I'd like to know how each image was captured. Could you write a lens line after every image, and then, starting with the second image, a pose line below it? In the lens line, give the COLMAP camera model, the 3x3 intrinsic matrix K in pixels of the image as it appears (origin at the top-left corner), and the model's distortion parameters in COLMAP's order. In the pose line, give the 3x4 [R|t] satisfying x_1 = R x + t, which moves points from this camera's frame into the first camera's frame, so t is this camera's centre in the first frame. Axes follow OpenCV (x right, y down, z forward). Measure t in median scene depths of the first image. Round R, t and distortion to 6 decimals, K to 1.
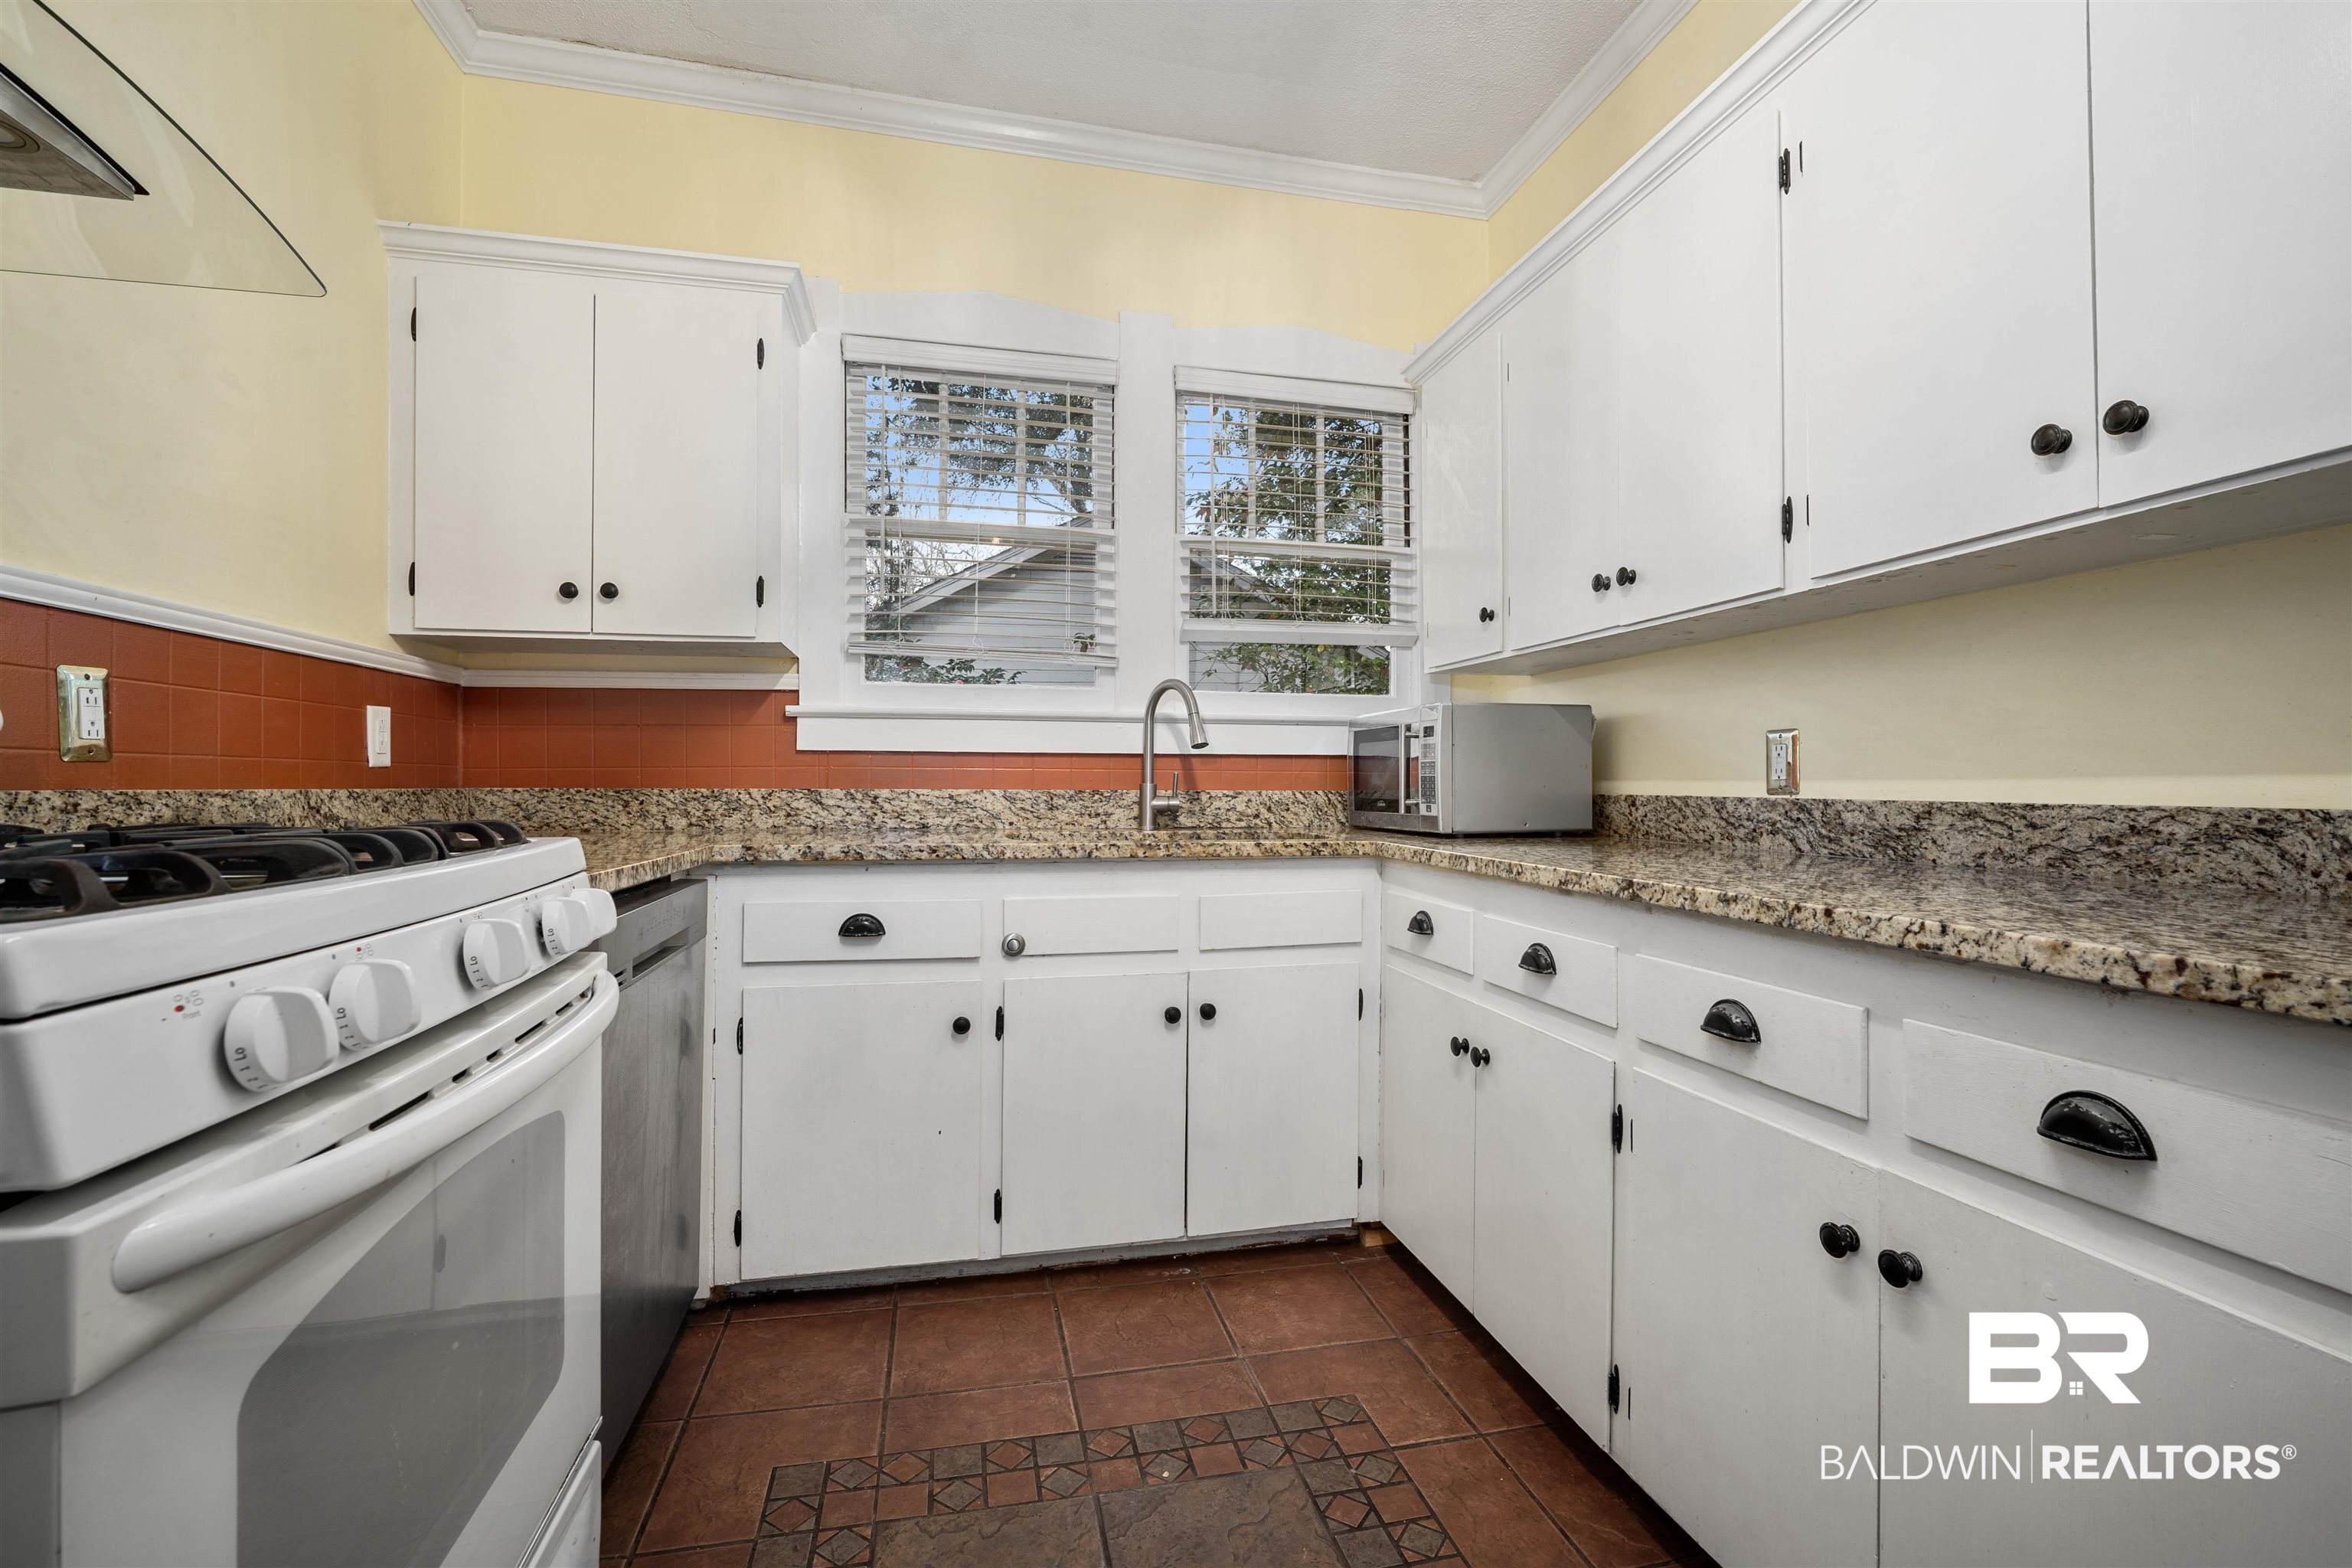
lens RADIAL K [[1041.8, 0, 1191.3], [0, 1041.8, 779.3], [0, 0, 1]] dist [-0.010557, 0.001163]
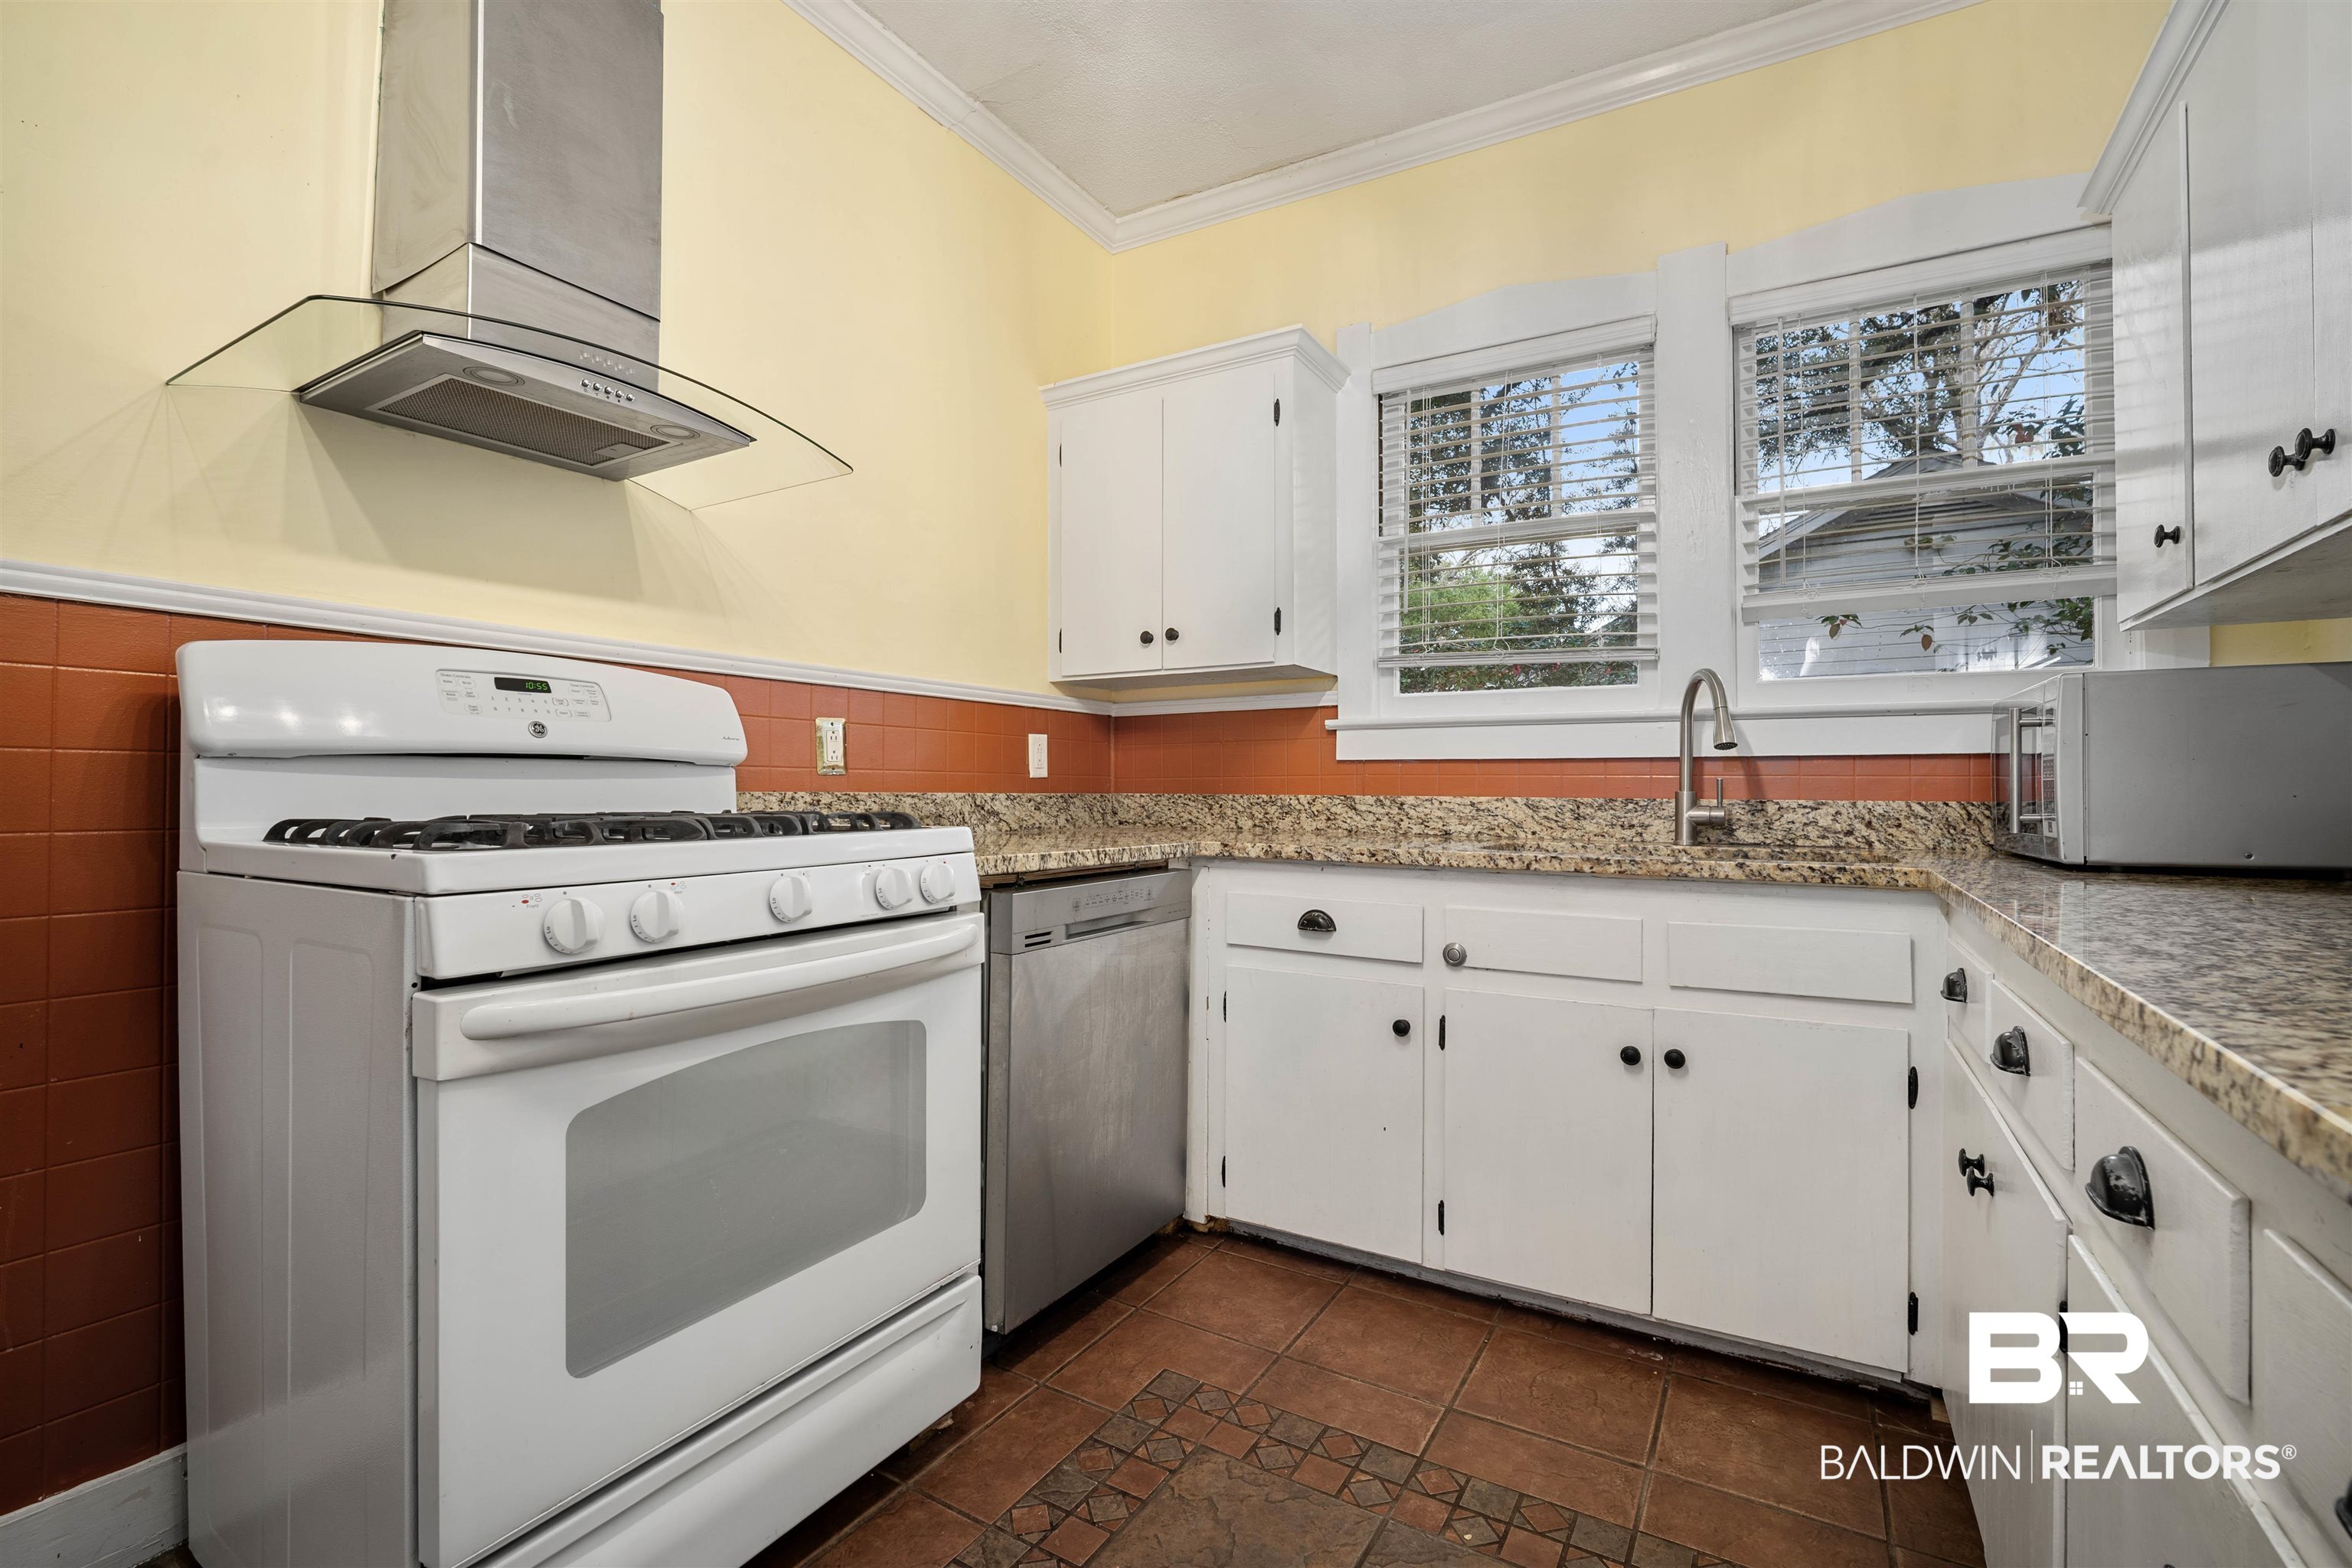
lens RADIAL K [[1041.8, 0, 1200.0], [0, 1041.8, 782.8], [0, 0, 1]] dist [-0.010557, 0.001163]
pose [[0.729615, -0.003910, -0.683846, 0.313828], [-0.000557, 0.999980, -0.006312, 0.003418], [0.683857, 0.004986, 0.729599, 0.115872]]
